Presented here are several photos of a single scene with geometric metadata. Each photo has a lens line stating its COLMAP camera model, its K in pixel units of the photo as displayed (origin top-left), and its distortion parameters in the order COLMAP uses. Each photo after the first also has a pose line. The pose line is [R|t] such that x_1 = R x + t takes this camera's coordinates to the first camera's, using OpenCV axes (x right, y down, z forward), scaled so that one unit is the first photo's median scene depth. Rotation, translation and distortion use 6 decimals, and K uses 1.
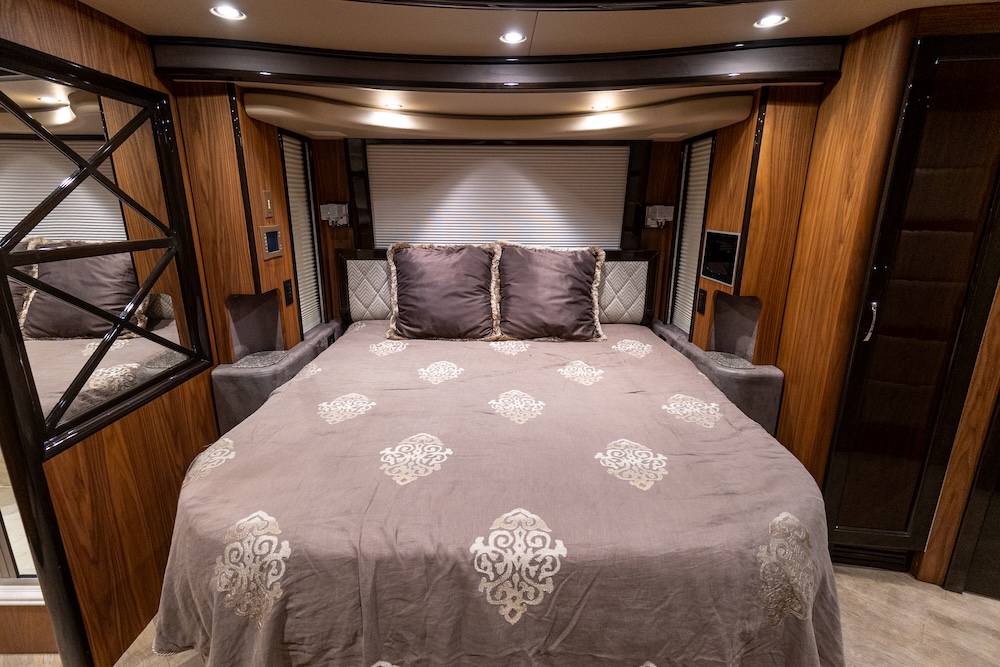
lens RADIAL K [[476.3, 0, 500.0], [0, 476.3, 333.5], [0, 0, 1]] dist [0.014625, -0.000120]
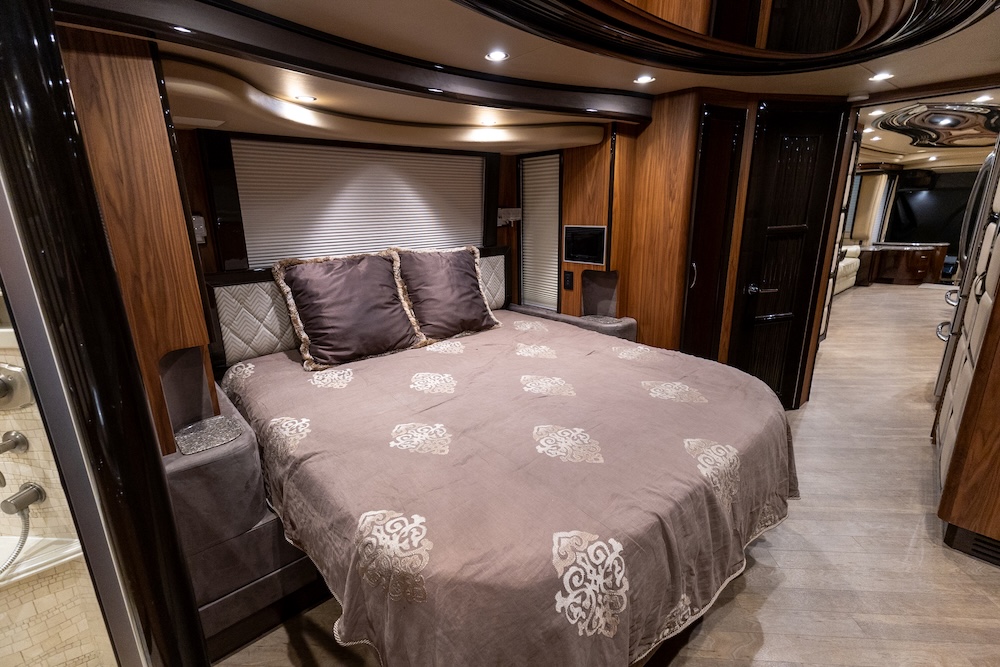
lens RADIAL K [[458.7, 0, 500.1], [0, 458.7, 332.0], [0, 0, 1]] dist [0.013493, -0.000331]
pose [[0.750583, -0.195751, 0.631115, -0.540004], [0.195345, 0.978156, 0.071069, -0.055322], [-0.631241, 0.069942, 0.772427, 0.164163]]
